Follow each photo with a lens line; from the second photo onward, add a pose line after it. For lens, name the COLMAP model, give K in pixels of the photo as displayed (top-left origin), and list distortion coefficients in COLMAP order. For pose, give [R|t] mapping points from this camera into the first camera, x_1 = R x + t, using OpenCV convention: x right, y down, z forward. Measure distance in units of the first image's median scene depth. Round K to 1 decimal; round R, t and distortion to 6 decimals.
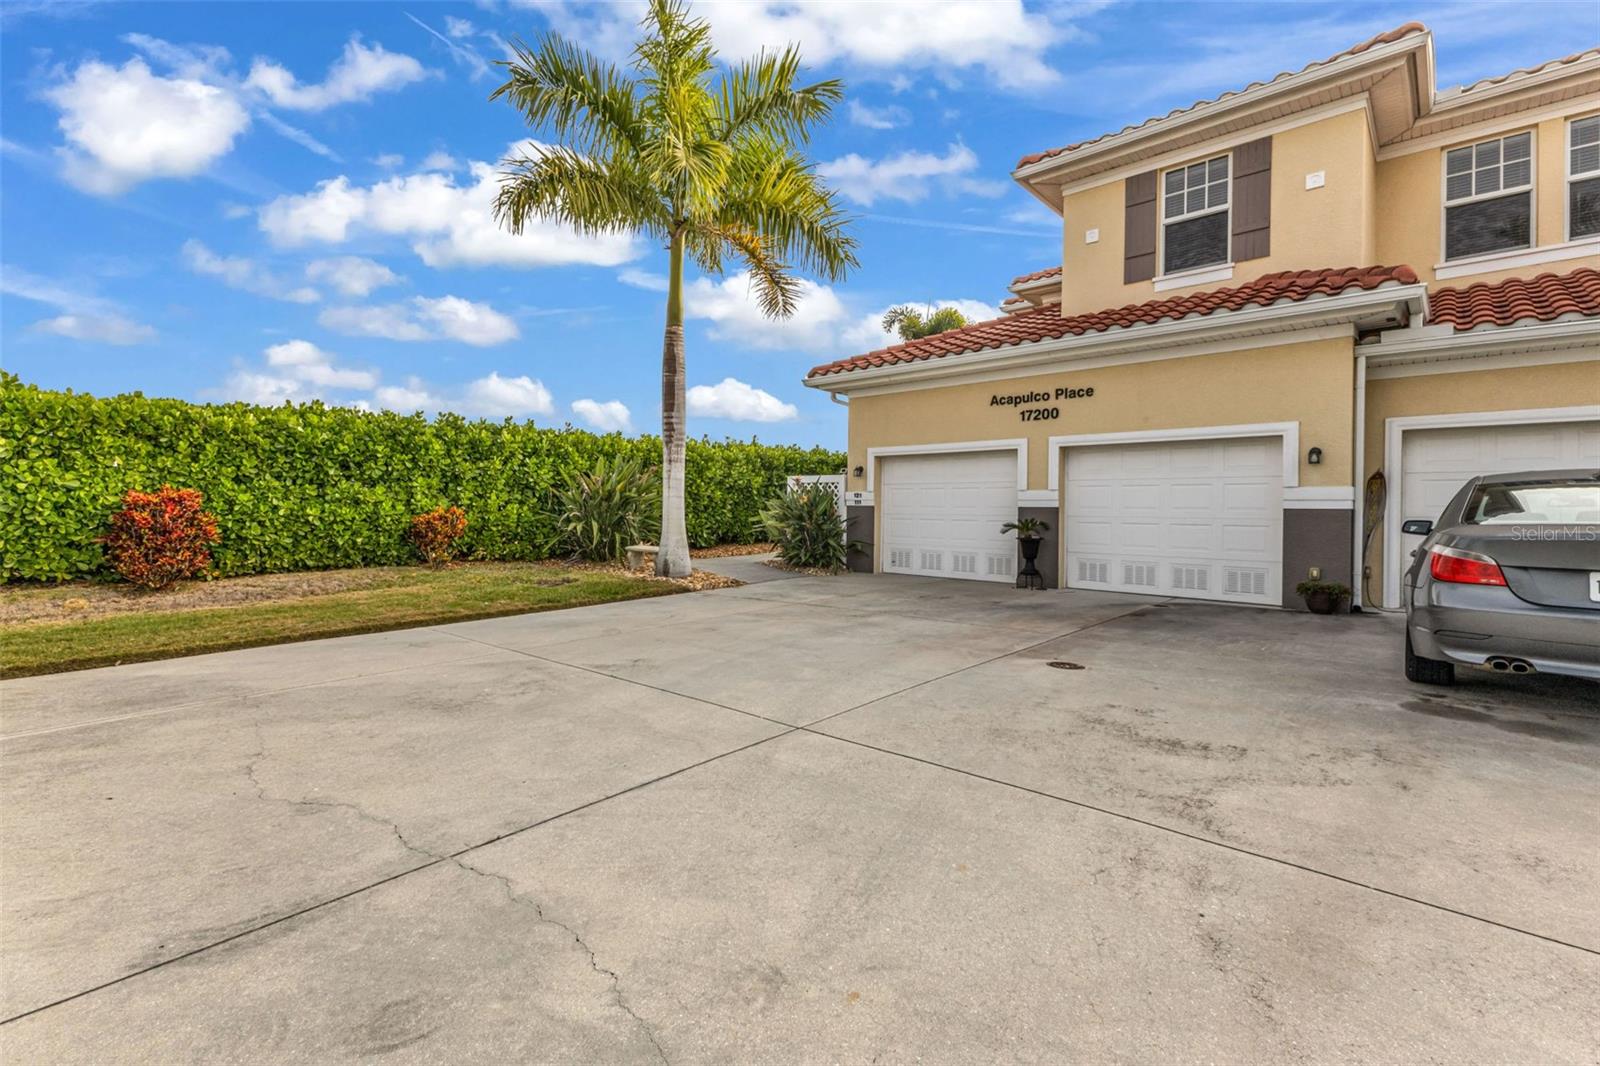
lens RADIAL K [[705.2, 0, 802.2], [0, 705.2, 504.3], [0, 0, 1]] dist [0.014488, -0.002286]
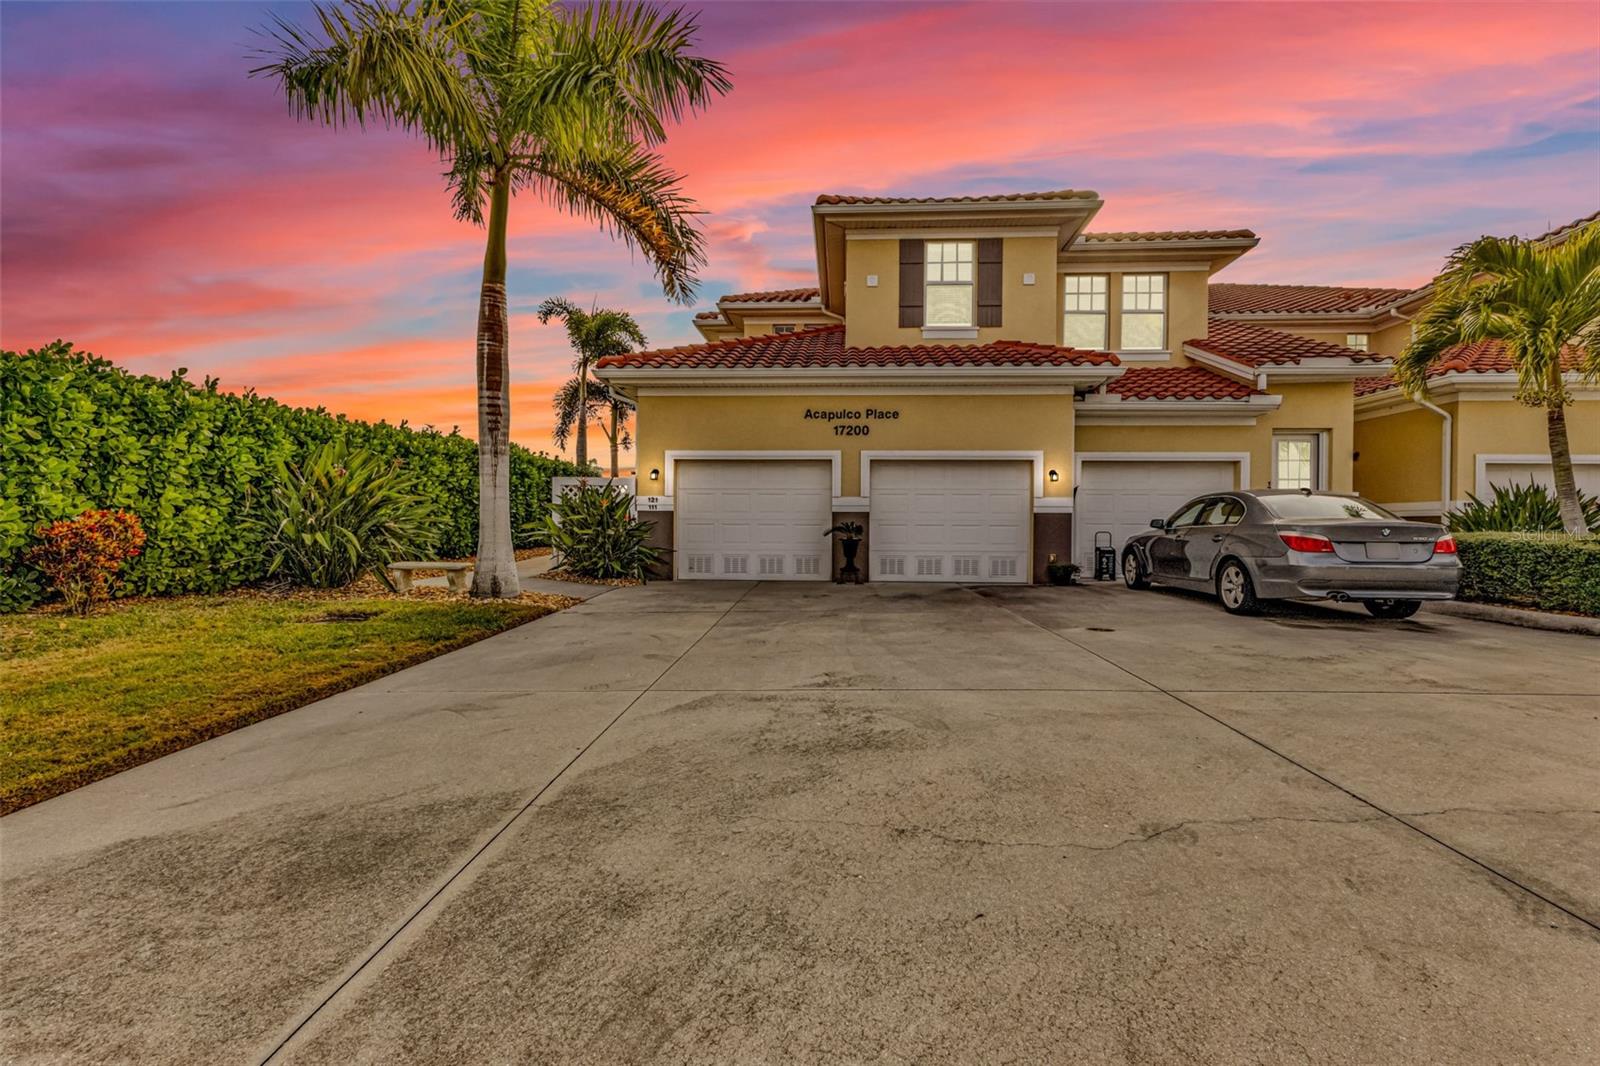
lens RADIAL K [[705.2, 0, 800.3], [0, 705.2, 527.5], [0, 0, 1]] dist [0.014488, -0.002286]
pose [[0.775586, -0.011325, 0.631140, -0.452250], [-0.001445, 0.999805, 0.019716, 0.006871], [-0.631240, -0.016203, 0.775418, 0.172285]]
